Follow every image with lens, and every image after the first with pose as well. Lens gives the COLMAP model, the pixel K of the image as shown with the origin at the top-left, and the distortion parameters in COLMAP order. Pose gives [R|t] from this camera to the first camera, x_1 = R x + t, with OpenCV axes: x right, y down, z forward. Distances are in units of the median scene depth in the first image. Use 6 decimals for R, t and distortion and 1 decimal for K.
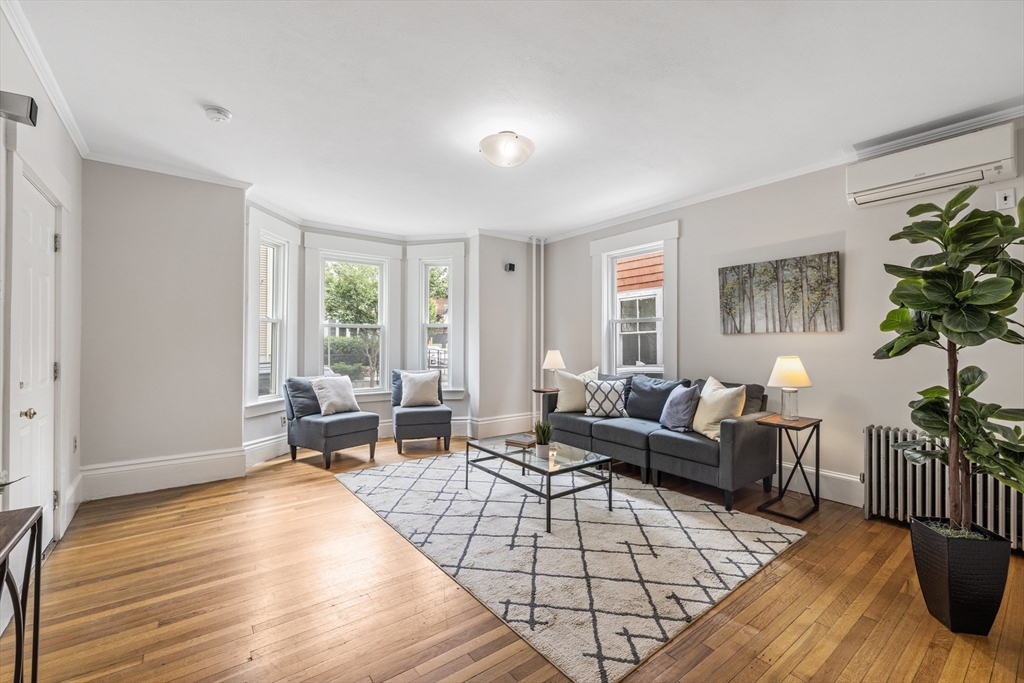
lens RADIAL K [[433.1, 0, 502.6], [0, 433.1, 339.5], [0, 0, 1]] dist [-0.000906, 0.000998]
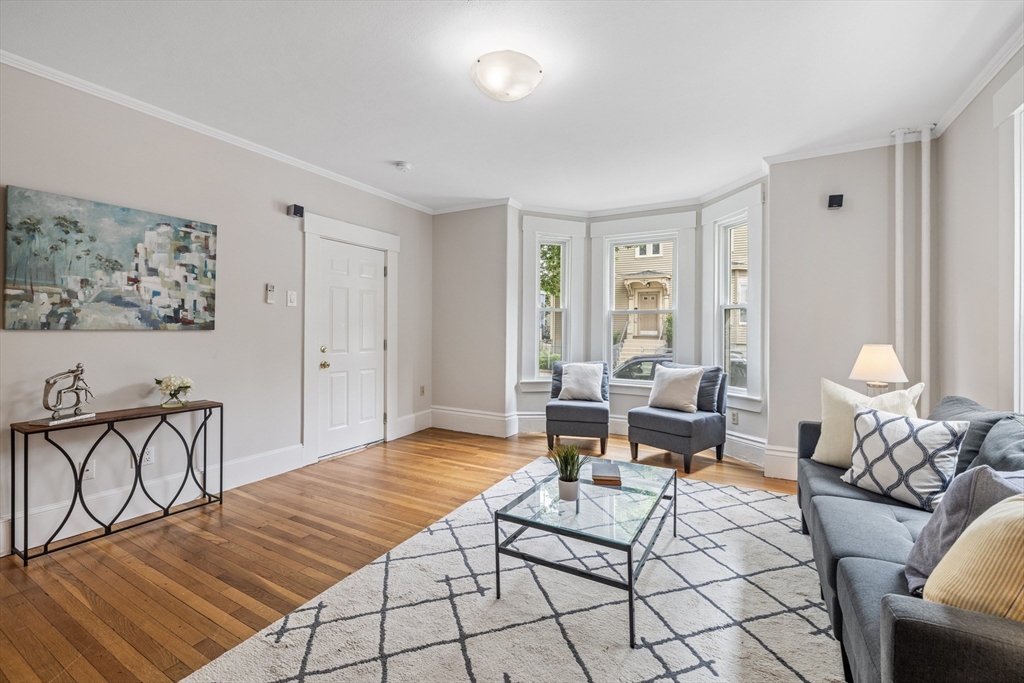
lens RADIAL K [[433.1, 0, 514.1], [0, 433.1, 326.6], [0, 0, 1]] dist [-0.000906, 0.000998]
pose [[0.409575, -0.006130, -0.912256, 0.555100], [0.002239, 0.999981, -0.005714, 0.007235], [0.912274, 0.000298, 0.409581, 0.537645]]
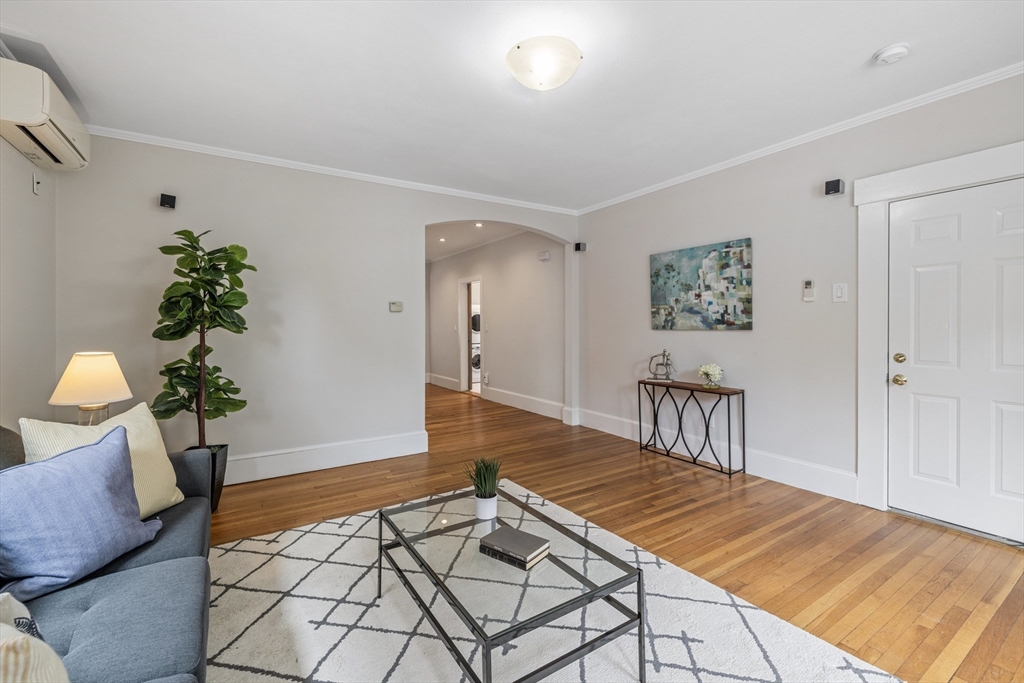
lens RADIAL K [[433.1, 0, 515.7], [0, 433.1, 324.5], [0, 0, 1]] dist [-0.000906, 0.000998]
pose [[-0.998895, 0.001871, 0.046955, 0.017658], [0.001388, 0.999946, -0.010297, 0.004625], [-0.046972, -0.010220, -0.998844, 1.337542]]
